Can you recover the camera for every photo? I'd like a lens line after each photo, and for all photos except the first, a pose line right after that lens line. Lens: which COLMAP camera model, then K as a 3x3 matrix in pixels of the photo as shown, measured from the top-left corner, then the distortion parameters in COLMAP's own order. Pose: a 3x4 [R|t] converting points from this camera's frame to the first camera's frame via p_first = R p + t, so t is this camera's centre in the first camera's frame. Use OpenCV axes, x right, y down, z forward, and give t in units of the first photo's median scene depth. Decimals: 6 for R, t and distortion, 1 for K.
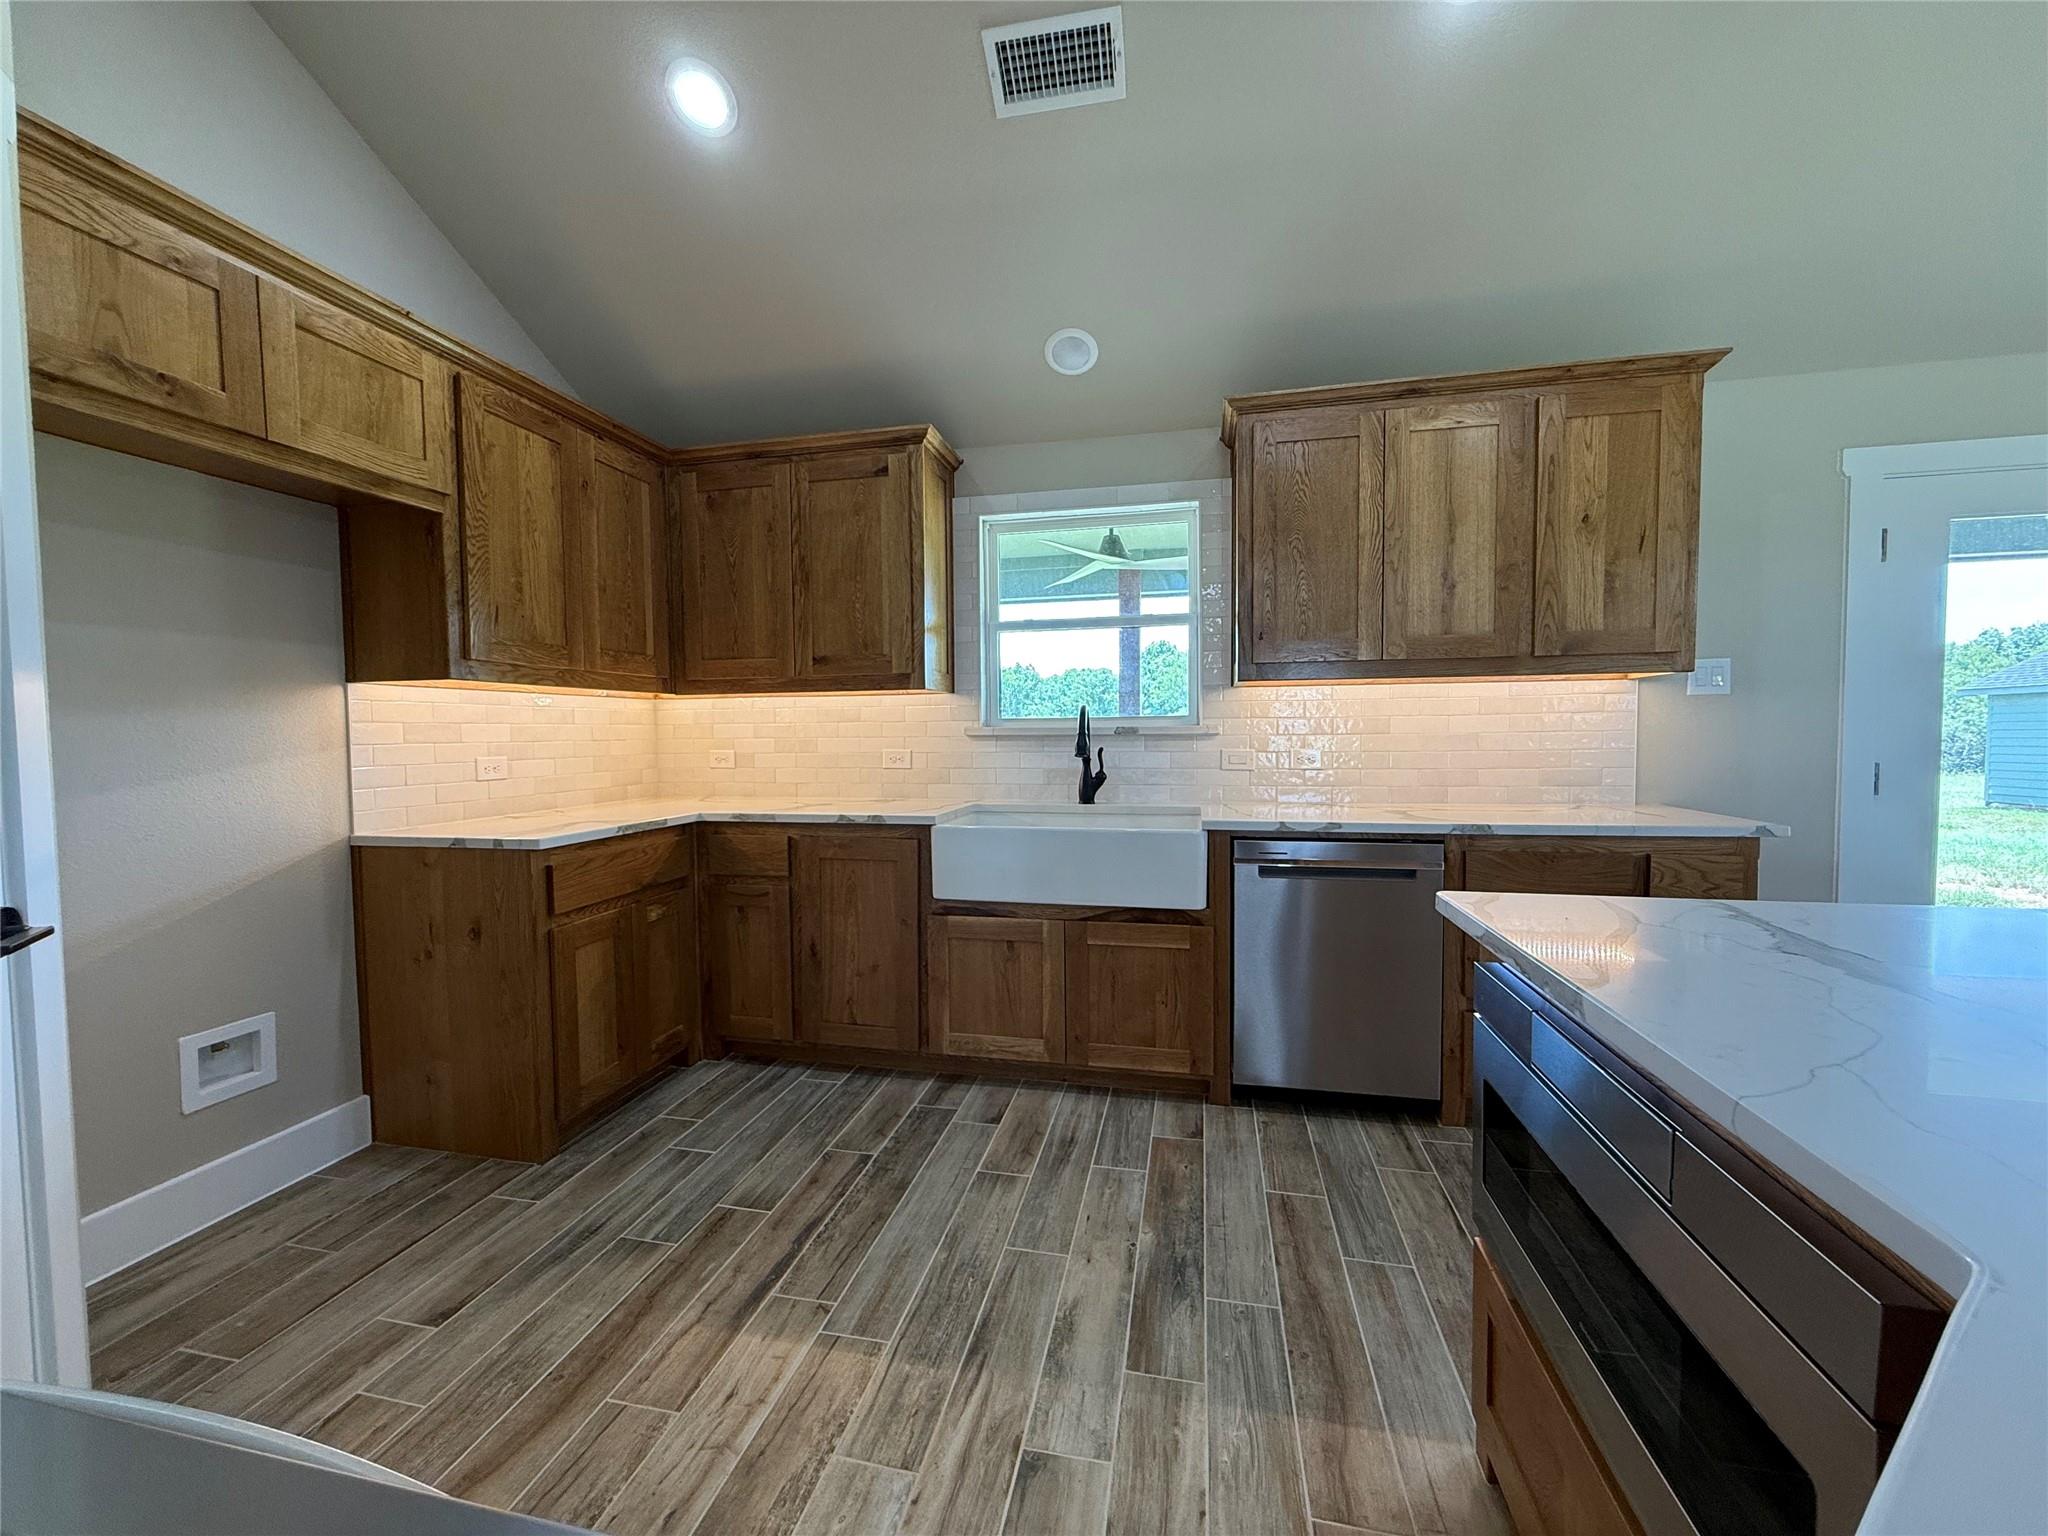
lens RADIAL K [[819.2, 0, 1024.0], [0, 819.2, 768.0], [0, 0, 1]] dist [-0.002959, -0.000622]
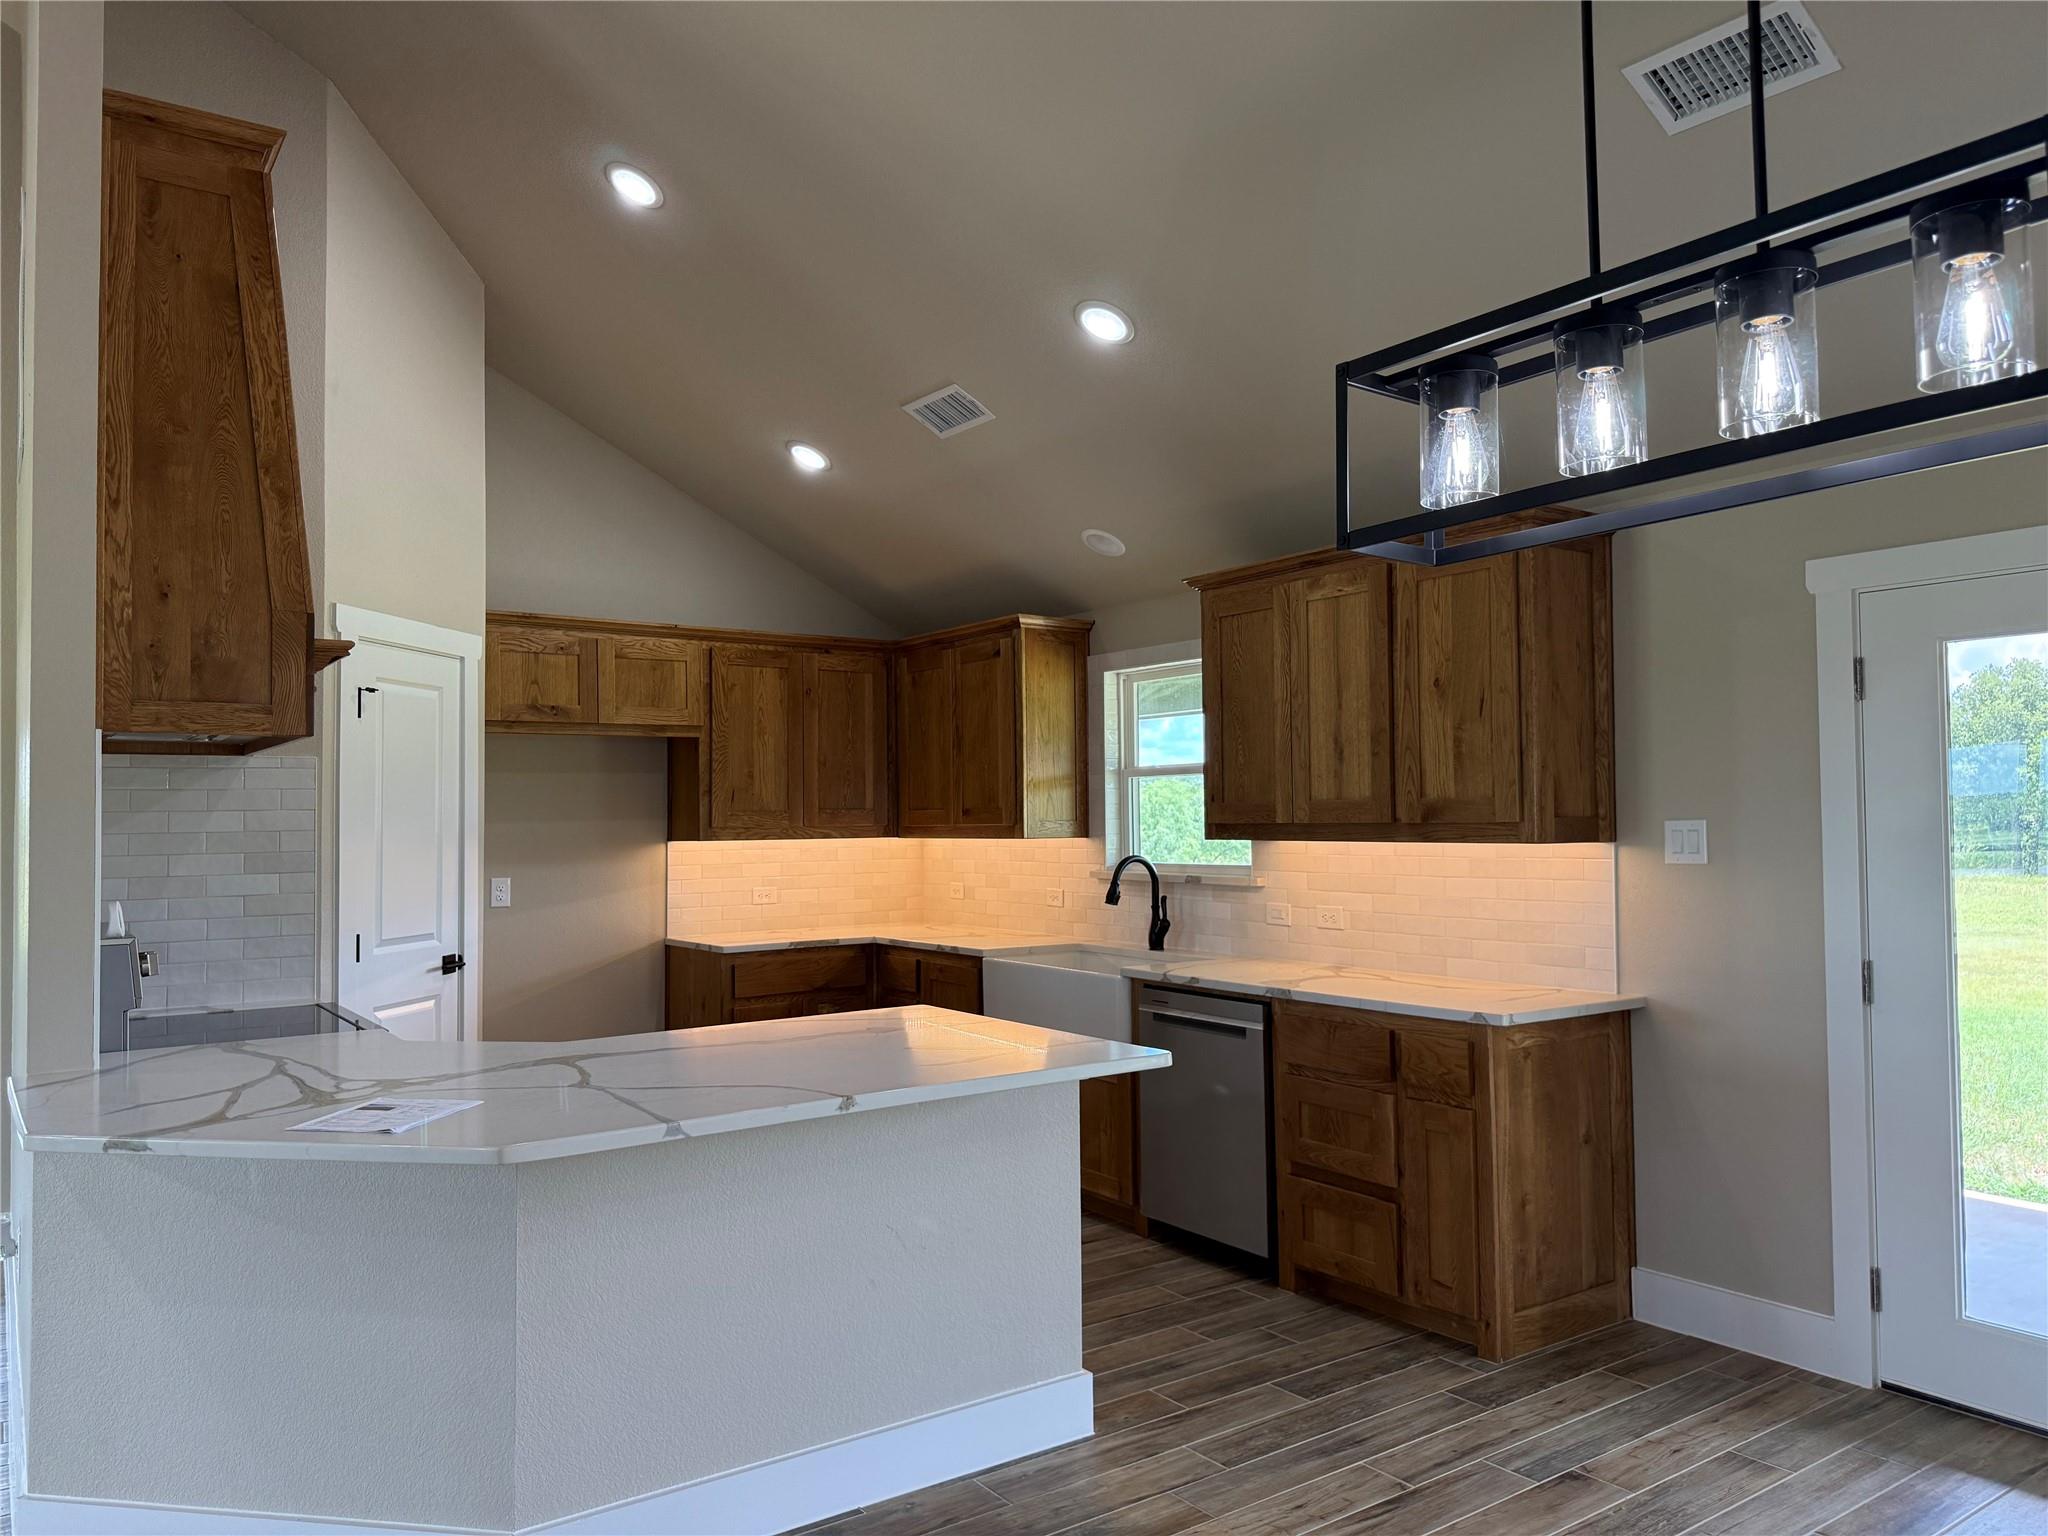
lens RADIAL K [[1429.3, 0, 1024.0], [0, 1429.3, 768.0], [0, 0, 1]] dist [0.107835, -0.133074]
pose [[0.739927, -0.021174, -0.672354, 1.453319], [-0.026609, 0.997801, -0.060706, -0.087642], [0.672160, 0.062809, 0.737737, -0.564833]]
